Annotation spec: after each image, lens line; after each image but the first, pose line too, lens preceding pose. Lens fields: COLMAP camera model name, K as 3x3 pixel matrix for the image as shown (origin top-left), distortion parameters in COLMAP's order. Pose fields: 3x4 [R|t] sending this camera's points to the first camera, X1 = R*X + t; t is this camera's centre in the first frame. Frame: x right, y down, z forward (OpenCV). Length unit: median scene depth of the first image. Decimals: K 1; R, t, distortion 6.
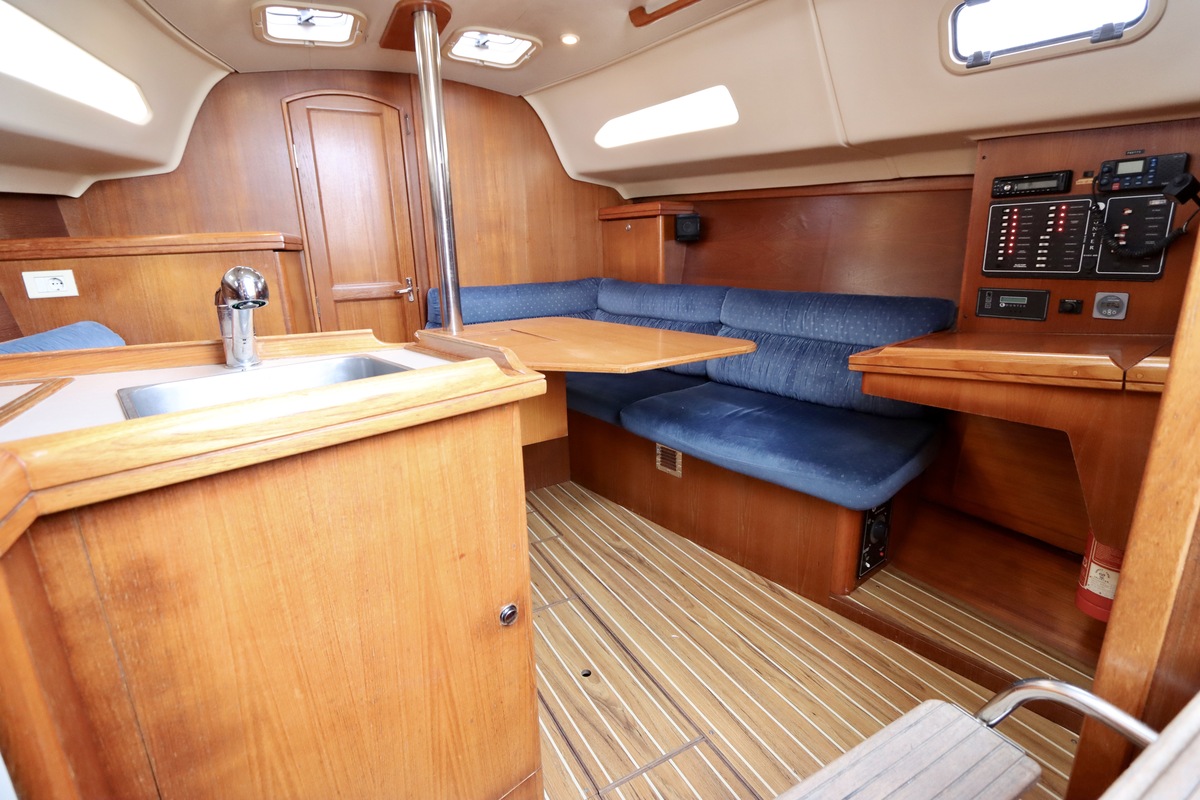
lens RADIAL K [[571.5, 0, 599.8], [0, 571.5, 393.7], [0, 0, 1]] dist [-0.015264, 0.001094]
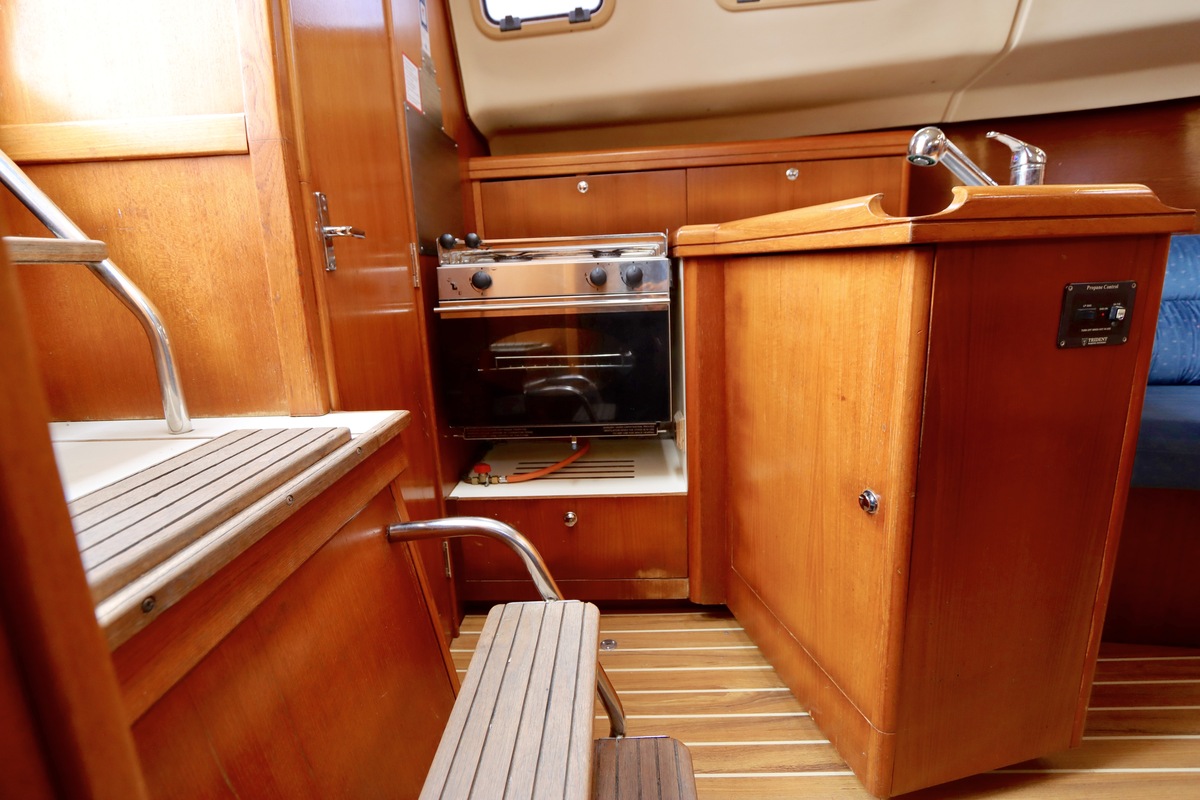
lens RADIAL K [[570.6, 0, 598.3], [0, 570.6, 396.5], [0, 0, 1]] dist [-0.019888, 0.002978]
pose [[-0.517065, 0.236658, -0.822579, 0.362795], [-0.164088, 0.915787, 0.366619, -0.009821], [0.840071, 0.324541, -0.434688, 0.468735]]
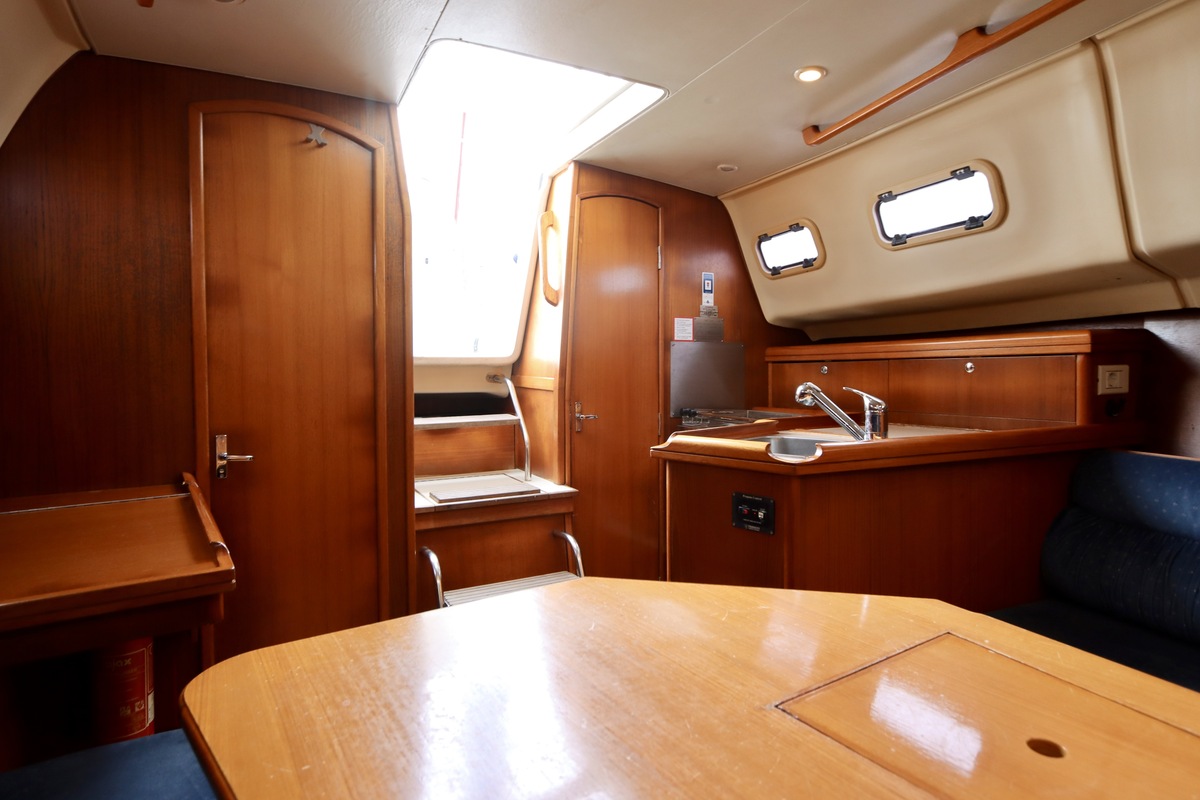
lens RADIAL K [[638.2, 0, 597.1], [0, 638.2, 396.2], [0, 0, 1]] dist [-0.017432, 0.000156]
pose [[-0.998954, 0.035560, 0.028759, 0.002558], [0.042471, 0.954569, 0.294949, -0.351088], [-0.016964, 0.295862, -0.955080, 1.283223]]
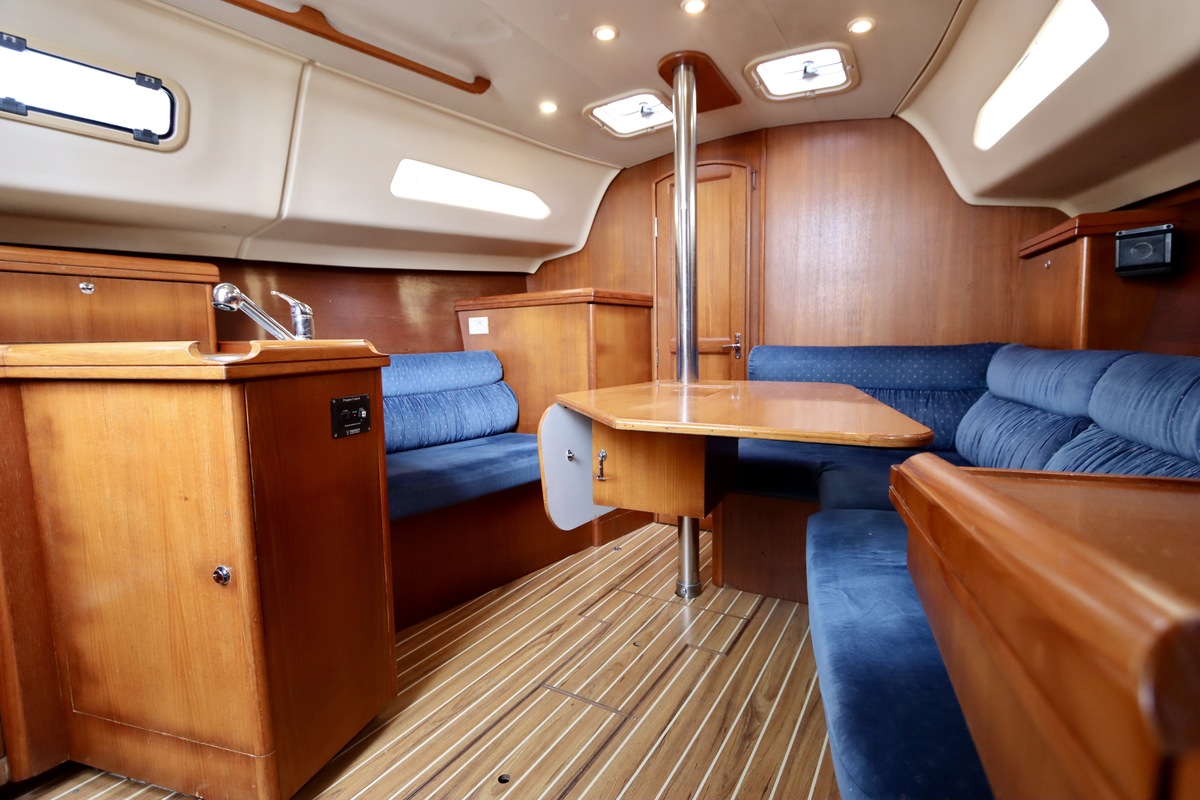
lens RADIAL K [[571.5, 0, 599.8], [0, 571.5, 393.7], [0, 0, 1]] dist [-0.015264, 0.001094]
pose [[0.506089, 0.097391, -0.856965, 0.549778], [-0.218742, 0.975611, -0.018305, -0.050592], [0.834282, 0.196718, 0.515050, 0.467754]]
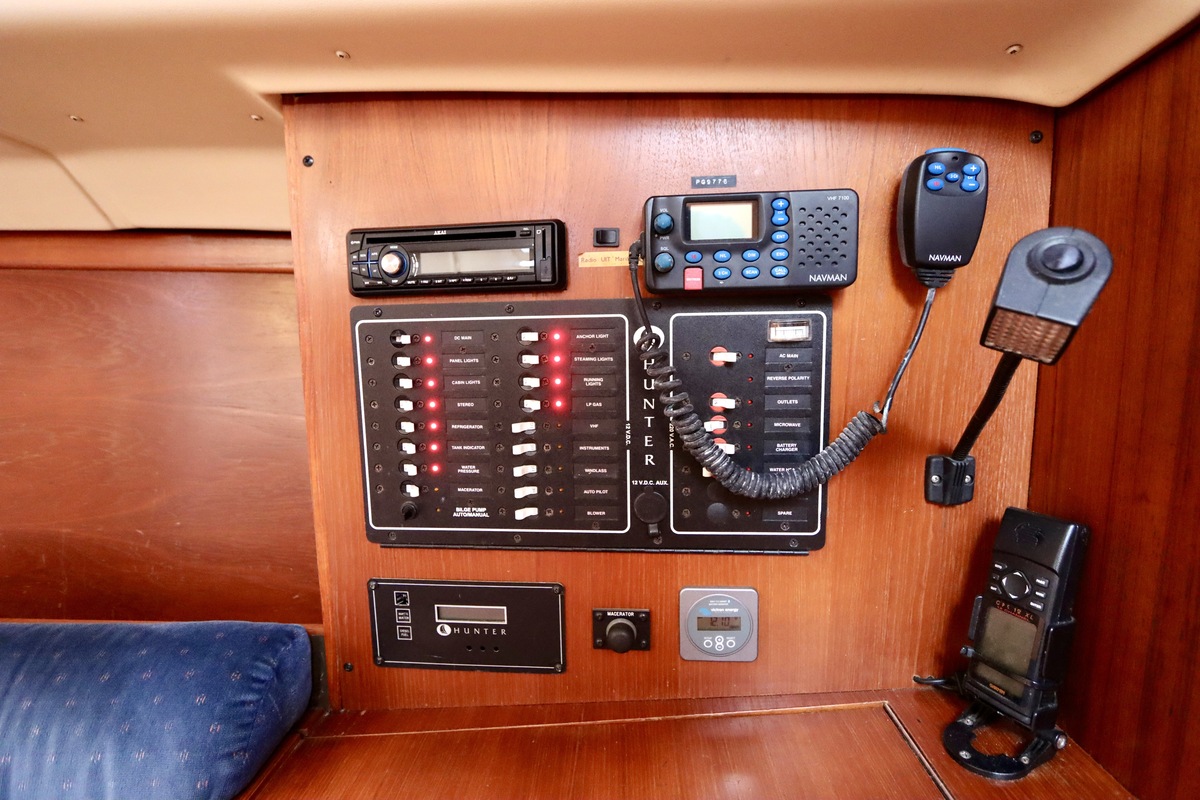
lens RADIAL K [[570.6, 0, 598.3], [0, 570.6, 396.5], [0, 0, 1]] dist [-0.019888, 0.002978]
pose [[0.653476, -0.071265, 0.753585, 0.495668], [0.185214, 0.980350, -0.067900, -0.226077], [-0.733938, 0.183946, 0.653834, 0.652559]]
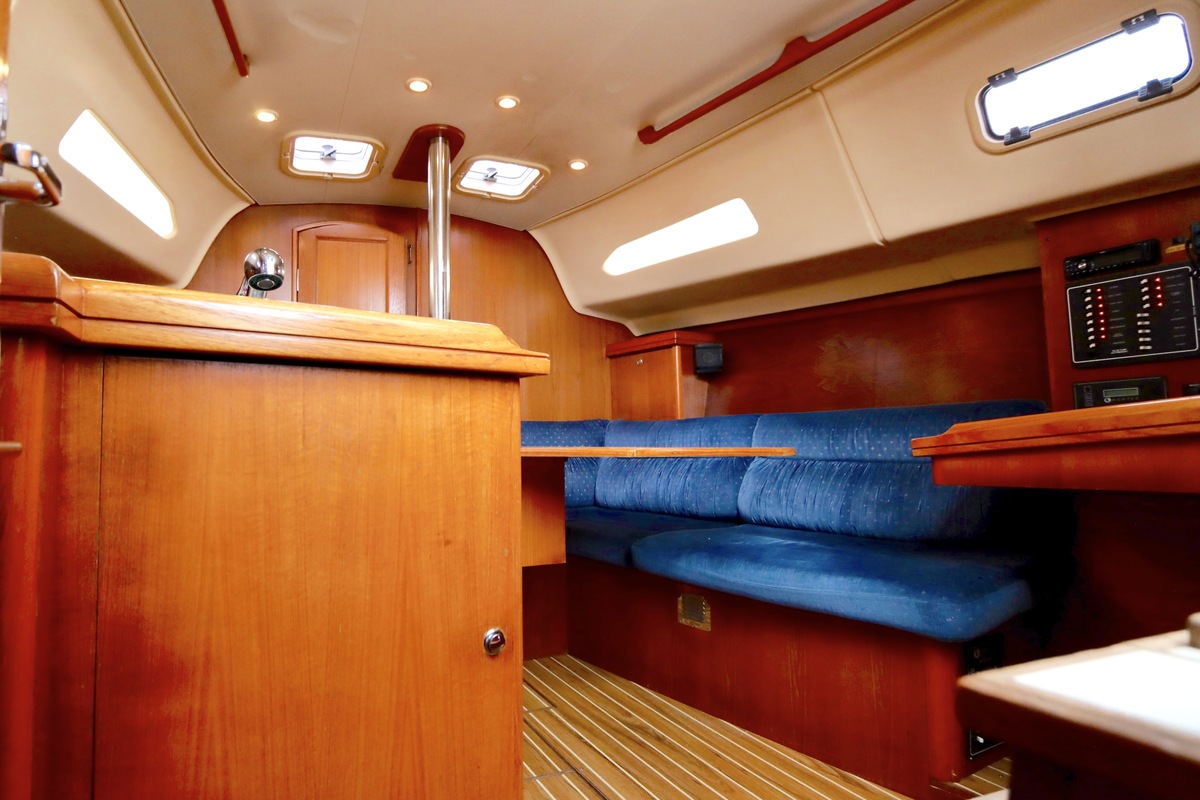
lens RADIAL K [[691.8, 0, 513.1], [0, 691.8, 396.5], [0, 0, 1]] dist [-0.011964, -0.000978]
pose [[0.990859, 0.006083, -0.134763, 0.000014], [-0.049238, 0.946370, -0.319310, 0.177379], [0.125593, 0.323027, 0.938019, -0.024364]]
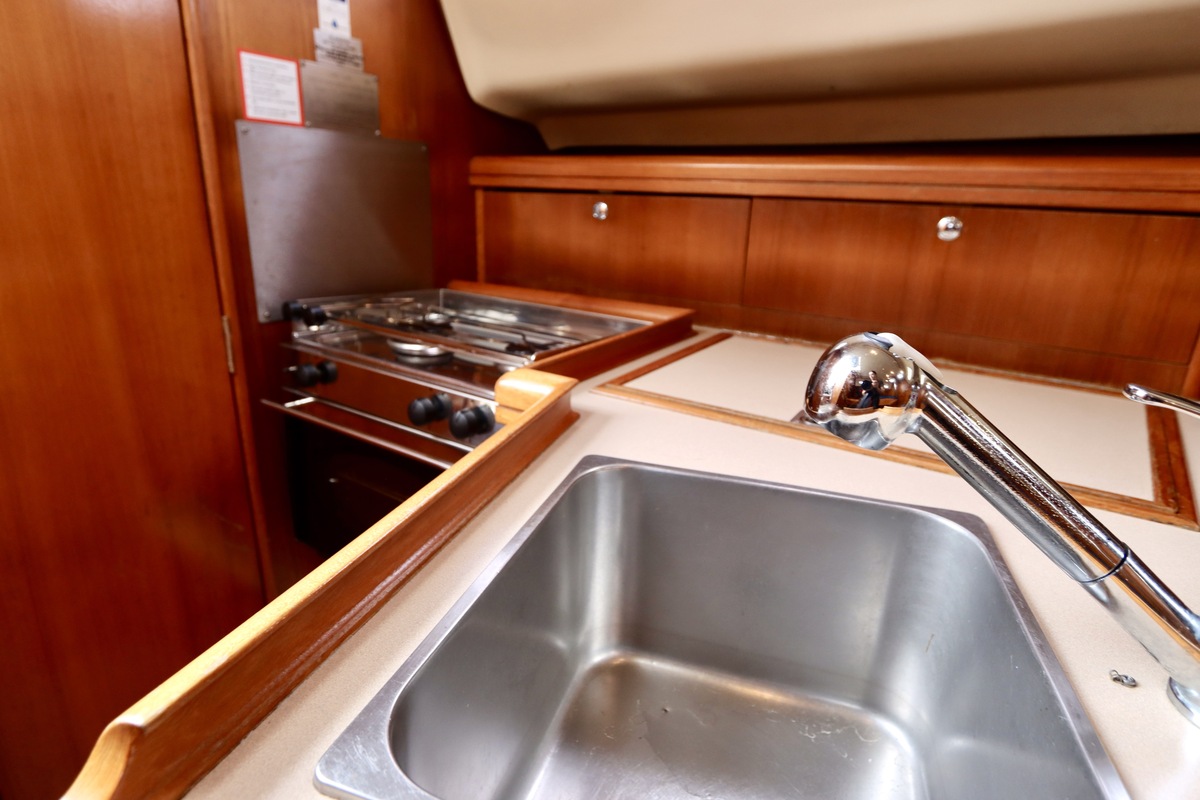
lens RADIAL K [[638.2, 0, 597.1], [0, 638.2, 396.2], [0, 0, 1]] dist [-0.017432, 0.000156]
pose [[-0.878174, 0.142558, -0.456605, -0.114370], [-0.133519, 0.843565, 0.520165, -0.162992], [0.459329, 0.517760, -0.721762, 0.525820]]
